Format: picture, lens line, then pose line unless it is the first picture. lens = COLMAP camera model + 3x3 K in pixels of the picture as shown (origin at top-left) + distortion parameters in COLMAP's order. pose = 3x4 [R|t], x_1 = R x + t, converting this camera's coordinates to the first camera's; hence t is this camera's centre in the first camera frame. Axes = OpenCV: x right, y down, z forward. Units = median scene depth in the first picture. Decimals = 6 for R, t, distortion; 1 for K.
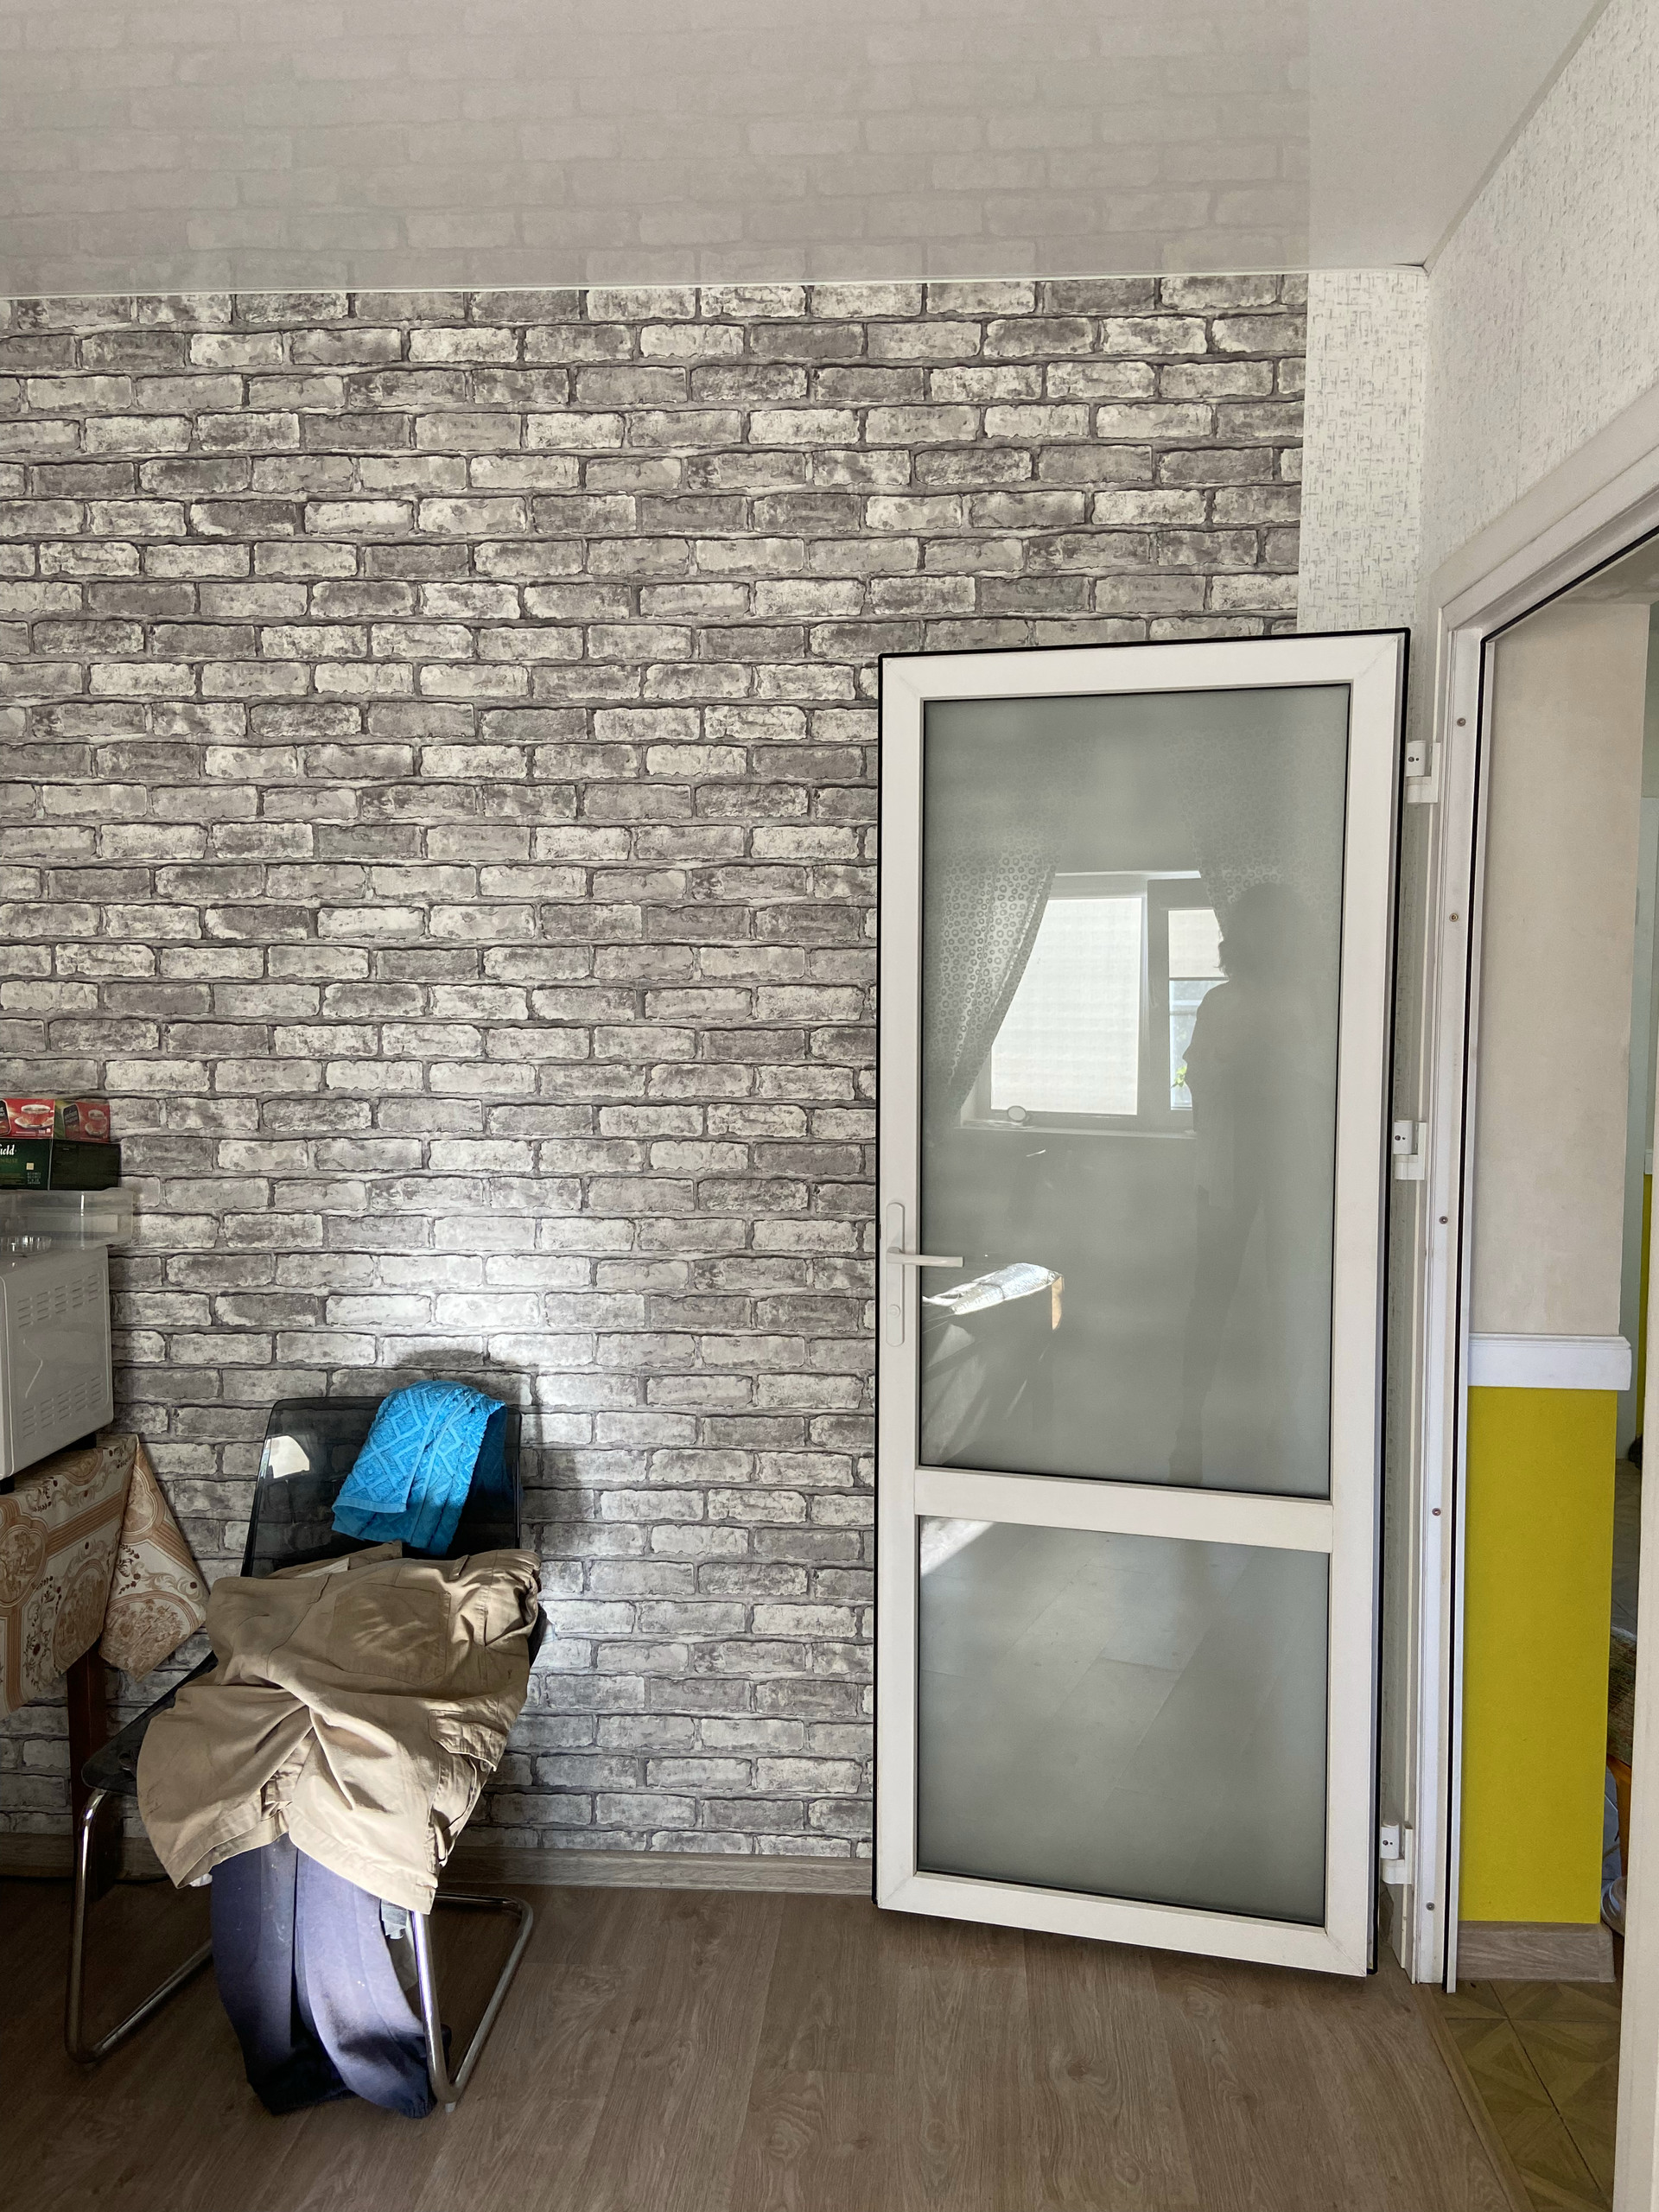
lens RADIAL K [[1683.4, 0, 829.5], [0, 1683.4, 1106.0], [0, 0, 1]] dist [0.115885, -0.146647]
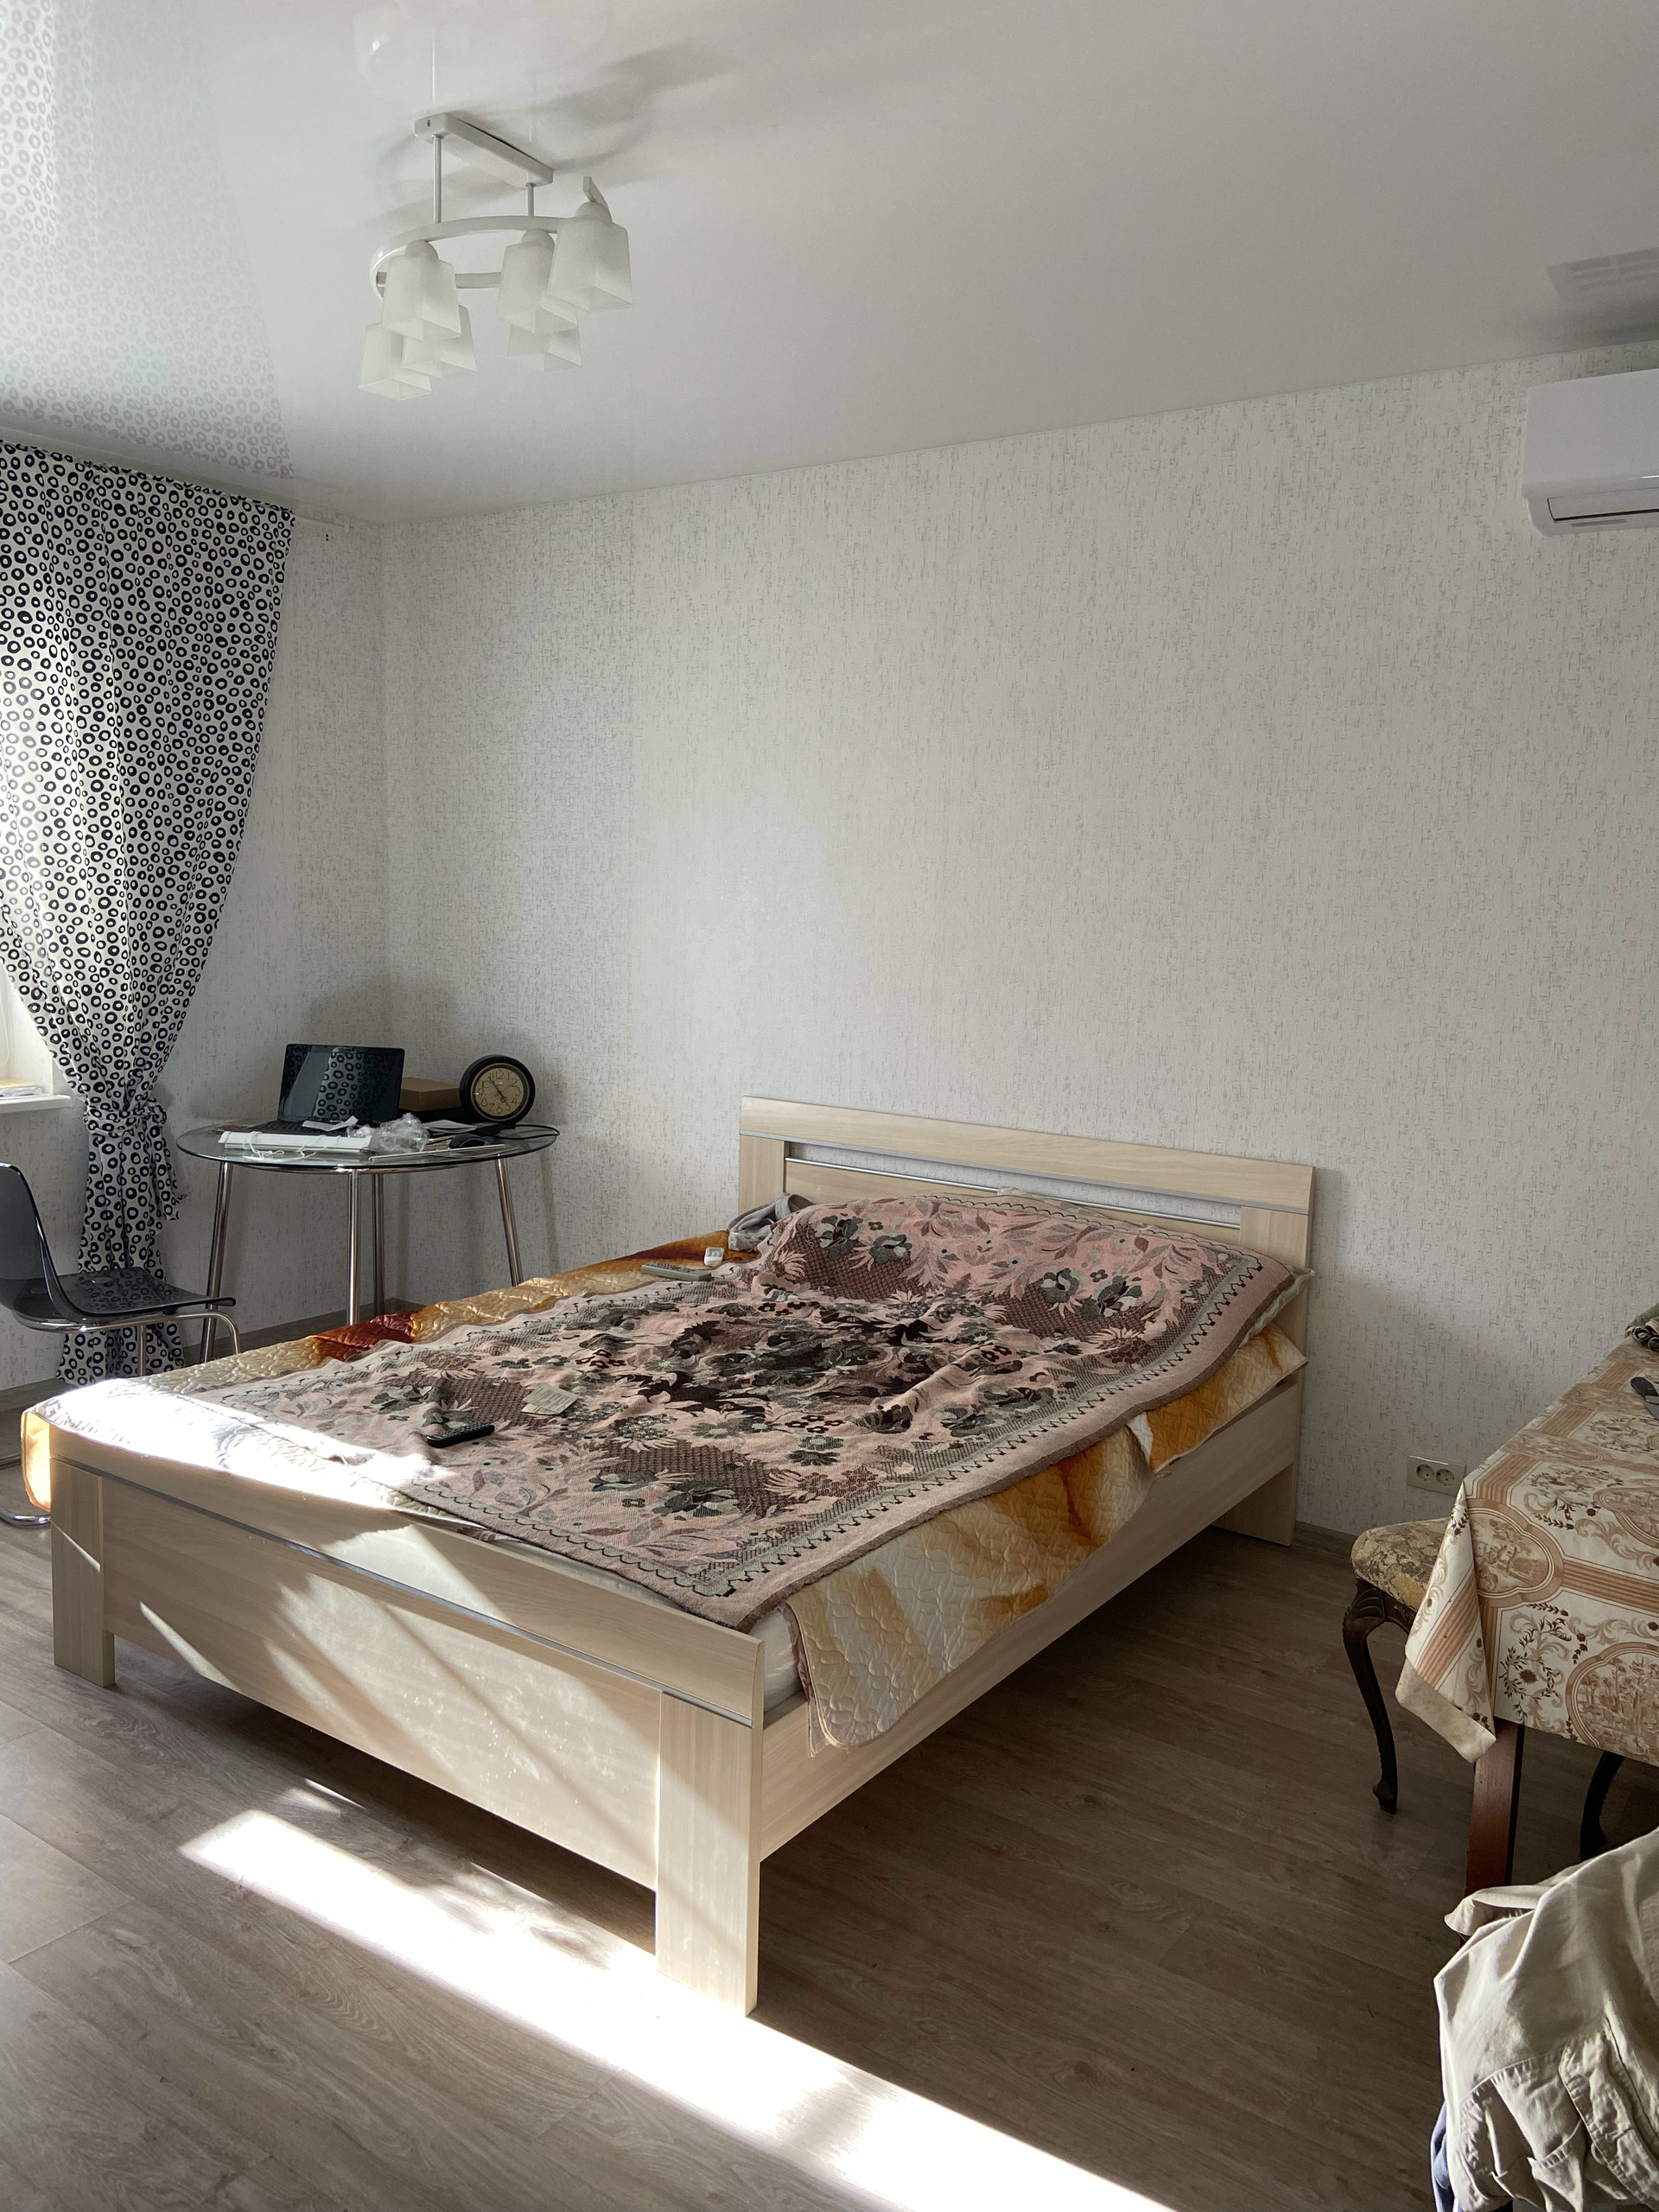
lens RADIAL K [[1663.7, 0, 848.5], [0, 1663.7, 1097.8], [0, 0, 1]] dist [0.124566, -0.157732]
pose [[-0.518730, 0.090998, -0.850081, 0.367136], [-0.092638, 0.982482, 0.161700, -0.060242], [0.849904, 0.162629, -0.501213, 0.848735]]
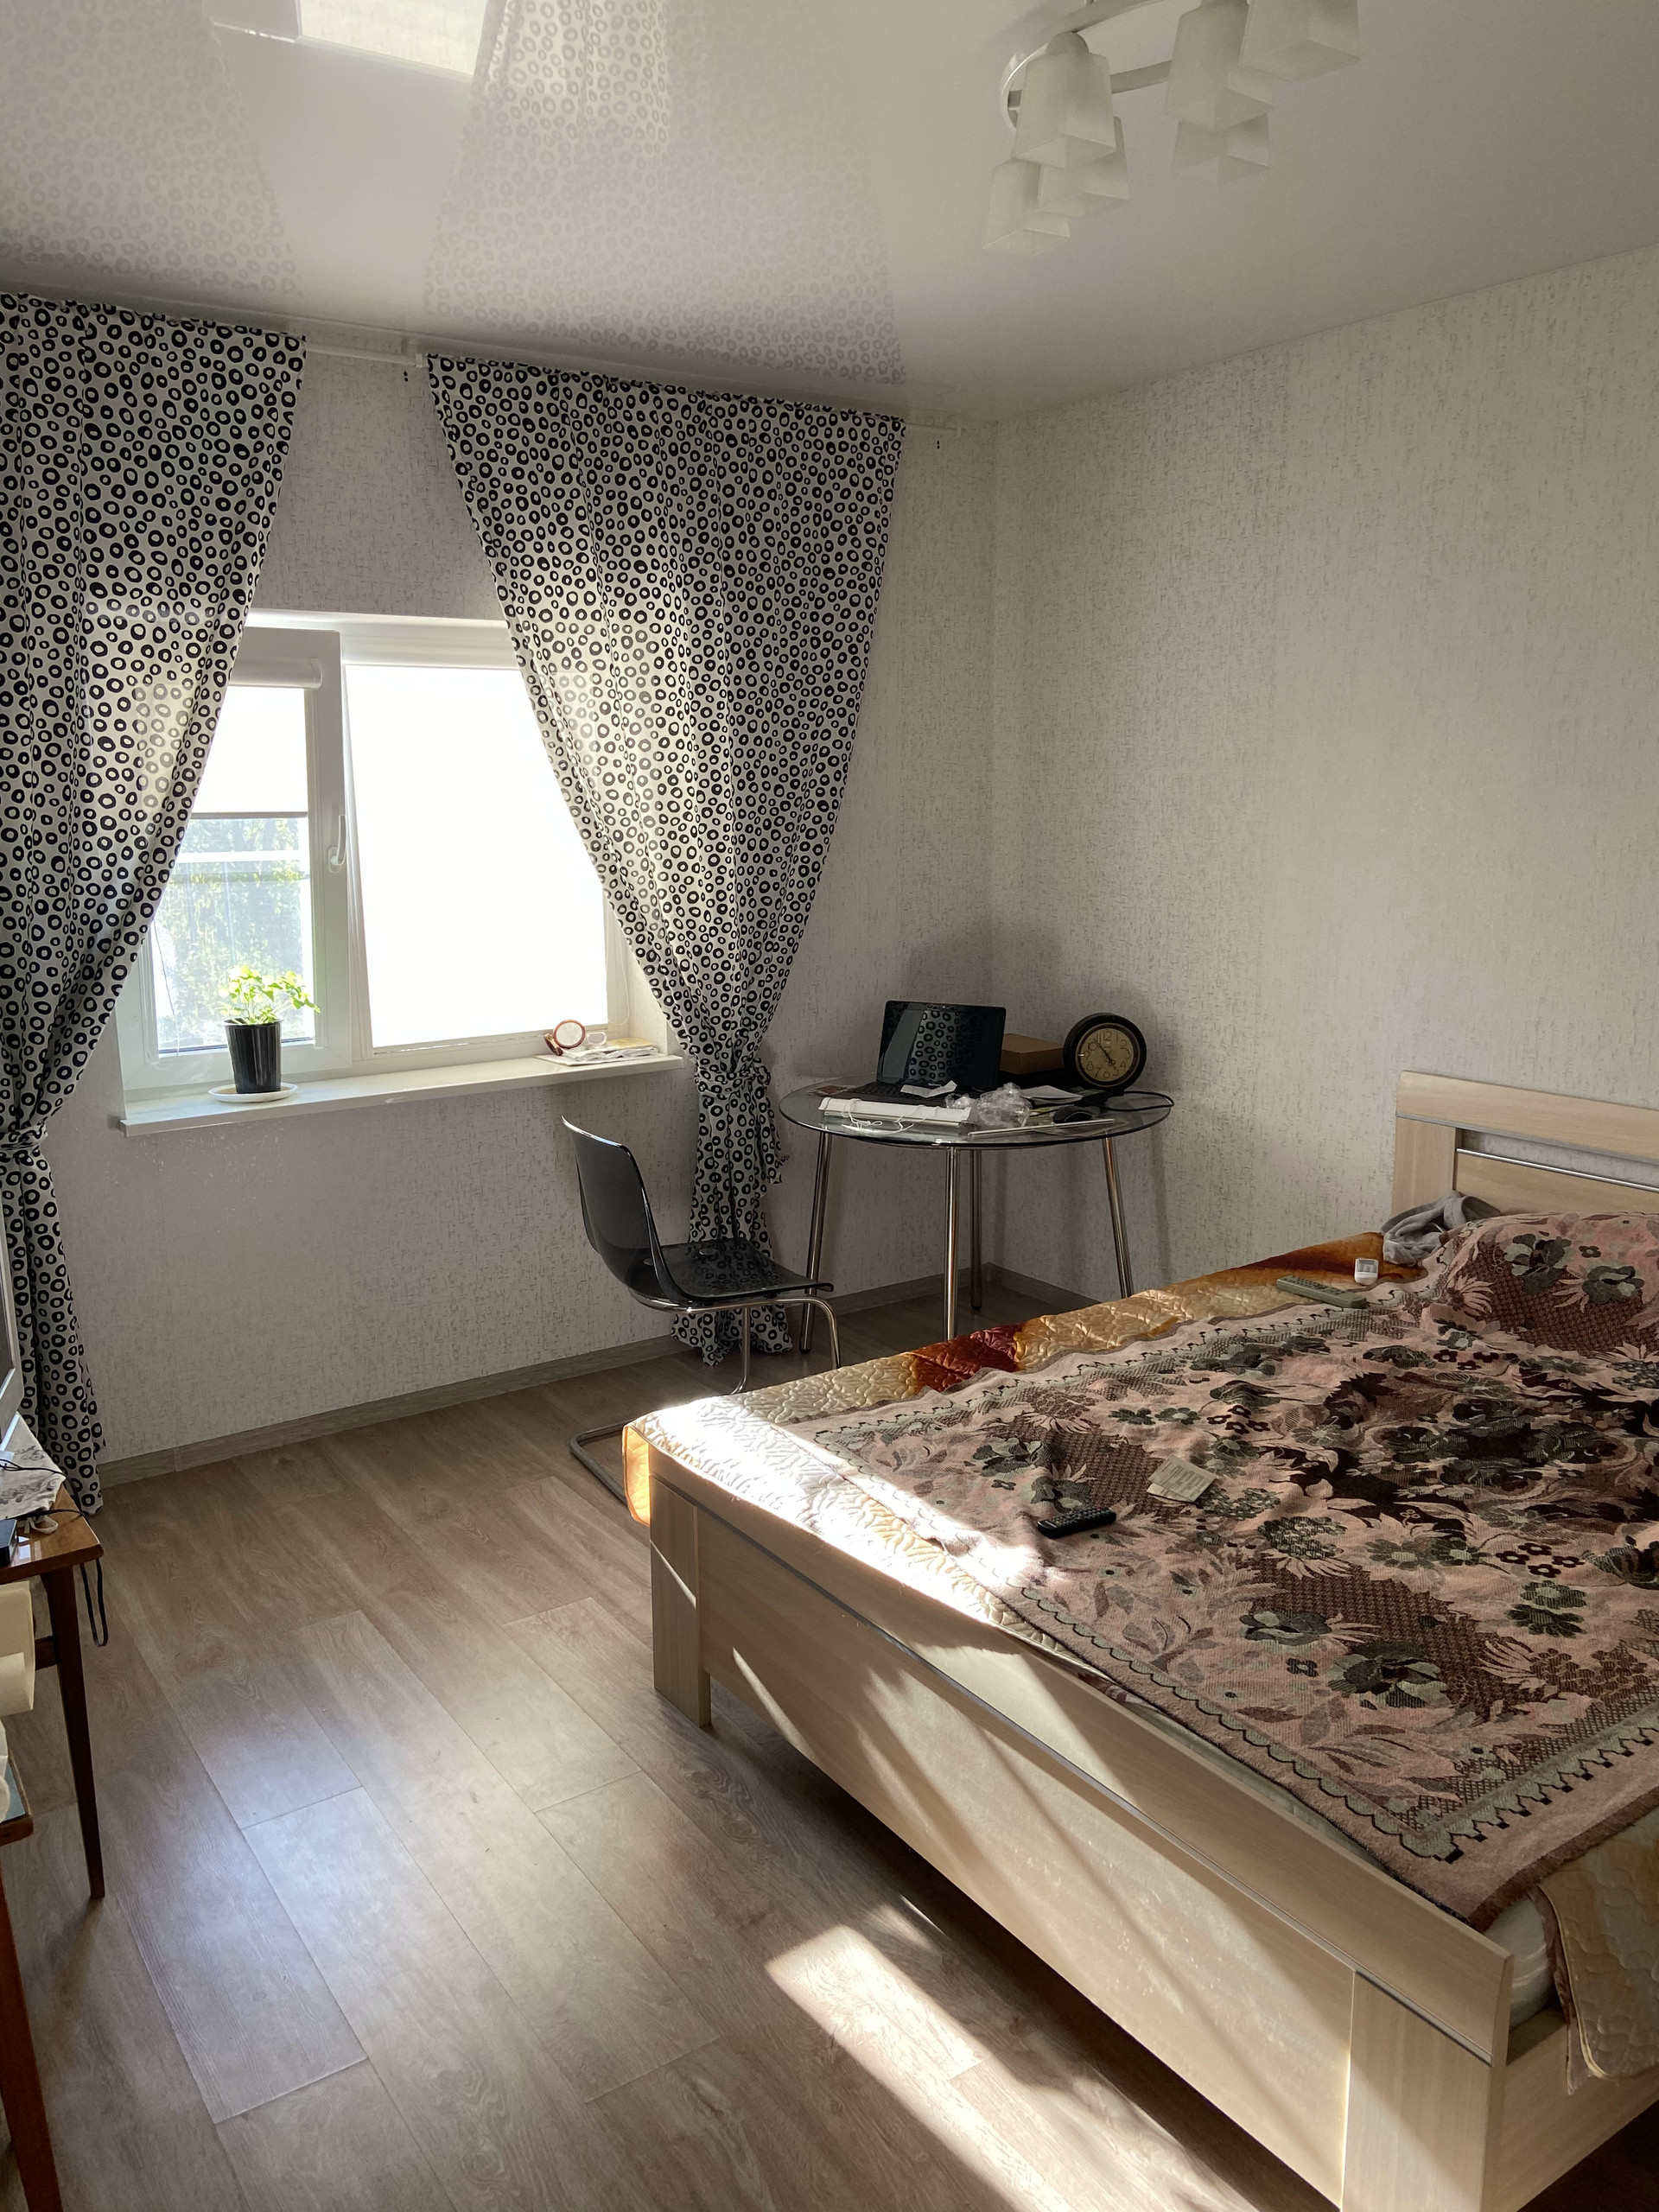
lens RADIAL K [[1664.1, 0, 822.7], [0, 1664.1, 1098.9], [0, 0, 1]] dist [0.125313, -0.159075]
pose [[-0.786443, 0.123421, -0.605206, 0.228835], [-0.036261, 0.968917, 0.244713, -0.084576], [0.616597, 0.214398, -0.757523, 0.688195]]
